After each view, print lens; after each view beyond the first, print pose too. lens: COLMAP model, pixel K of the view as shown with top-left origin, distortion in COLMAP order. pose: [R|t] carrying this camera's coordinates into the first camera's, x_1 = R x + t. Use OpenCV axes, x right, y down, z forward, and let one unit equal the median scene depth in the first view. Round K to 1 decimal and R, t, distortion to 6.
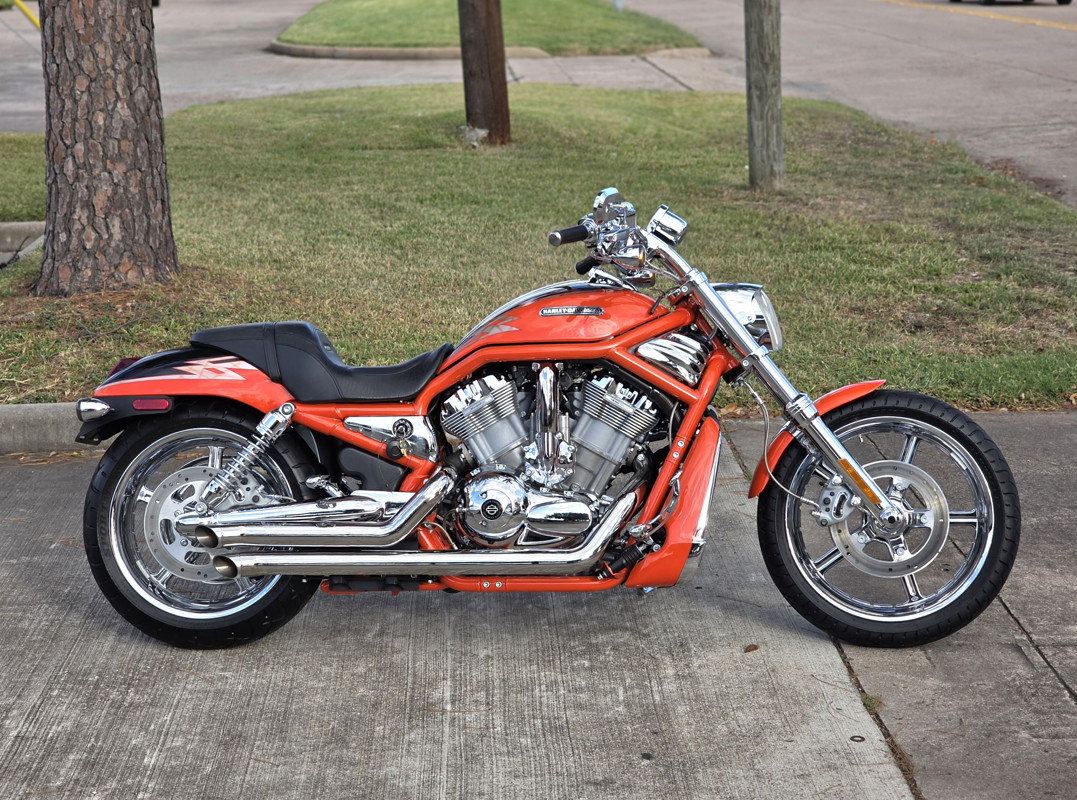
lens RADIAL K [[2284.9, 0, 525.1], [0, 2284.9, 411.8], [0, 0, 1]] dist [0.081630, 0.000000]
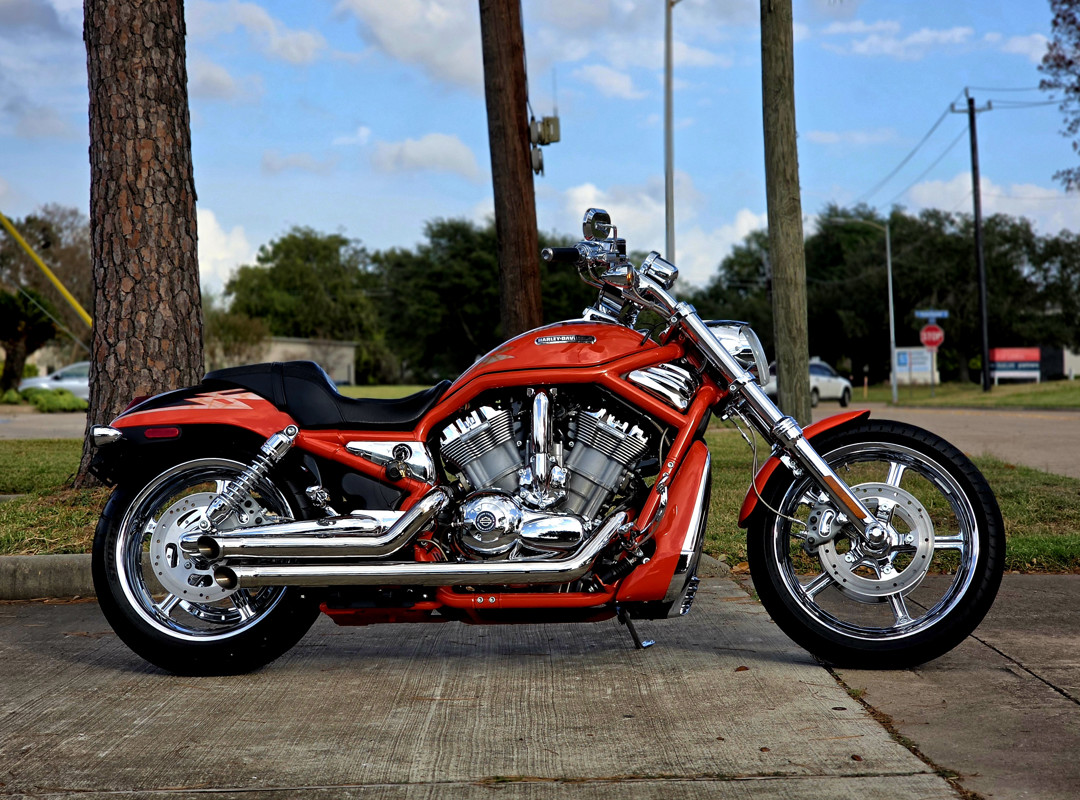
lens RADIAL K [[2291.3, 0, 519.4], [0, 2291.3, 409.5], [0, 0, 1]] dist [0.081630, 0.000000]
pose [[0.999451, 0.005080, -0.032737, 0.021237], [-0.011750, 0.978284, -0.206933, 0.128662], [0.030975, 0.207204, 0.977807, -0.010808]]
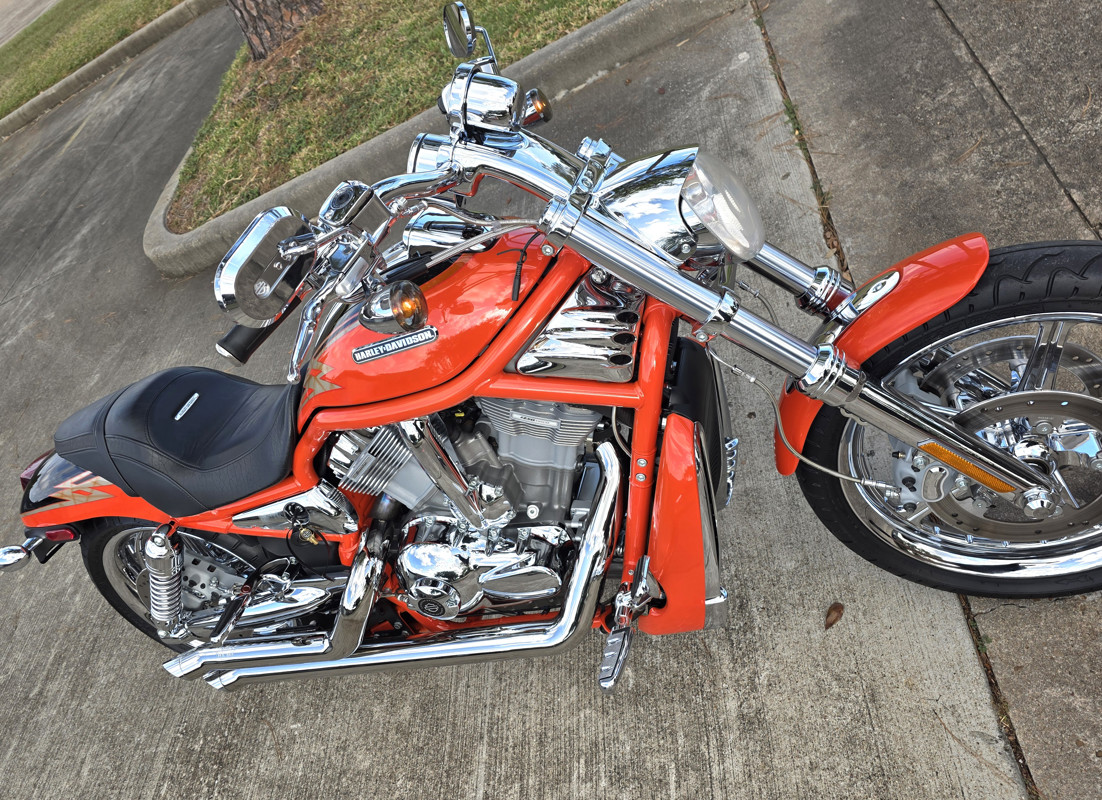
lens RADIAL K [[790.6, 0, 555.9], [0, 790.6, 413.9], [0, 0, 1]] dist [0.060742, -0.052500]
pose [[0.899890, -0.241776, -0.362964, 0.081400], [0.413147, 0.739145, 0.531953, -0.077200], [0.139669, -0.628657, 0.765038, 0.527771]]
